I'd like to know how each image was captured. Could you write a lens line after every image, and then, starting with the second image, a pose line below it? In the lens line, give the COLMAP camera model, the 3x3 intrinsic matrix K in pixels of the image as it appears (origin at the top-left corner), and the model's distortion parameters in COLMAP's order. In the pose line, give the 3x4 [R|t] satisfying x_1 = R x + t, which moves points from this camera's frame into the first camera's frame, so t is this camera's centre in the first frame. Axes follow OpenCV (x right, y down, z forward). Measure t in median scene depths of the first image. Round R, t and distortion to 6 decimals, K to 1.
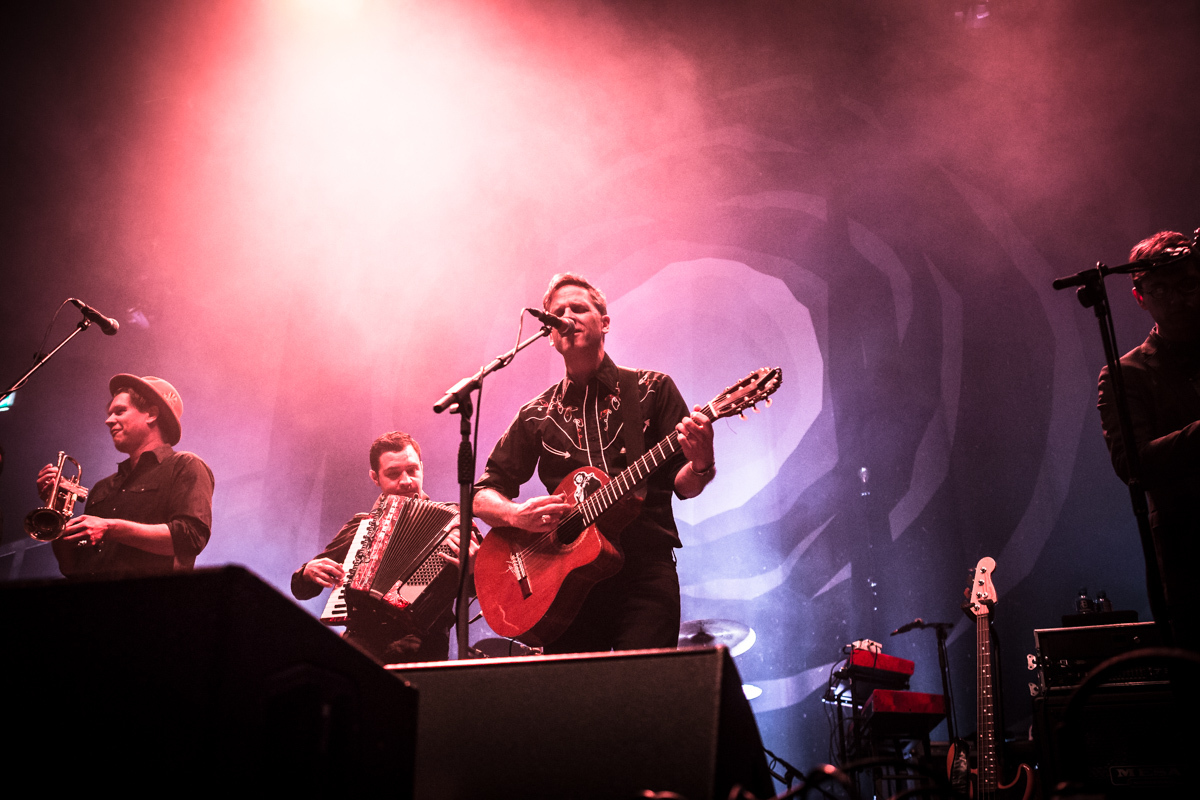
lens RADIAL K [[1140.0, 0, 600.0], [0, 1140.0, 400.0], [0, 0, 1]] dist [-0.001815, -0.000340]
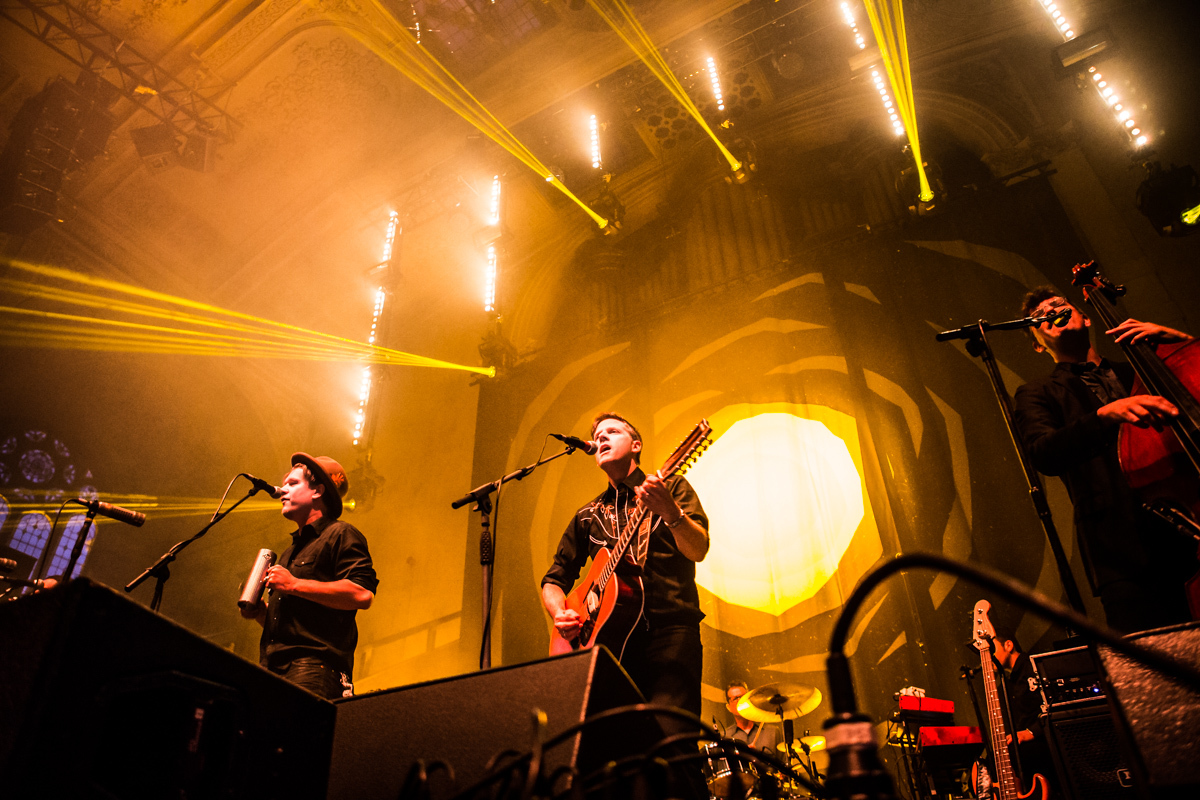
lens RADIAL K [[827.8, 0, 600.0], [0, 827.8, 400.0], [0, 0, 1]] dist [-0.082894, 0.071112]
pose [[0.981510, -0.139041, -0.131552, 0.087768], [0.113296, 0.975955, -0.186214, 0.046794], [0.154280, 0.167867, 0.973662, 0.063414]]
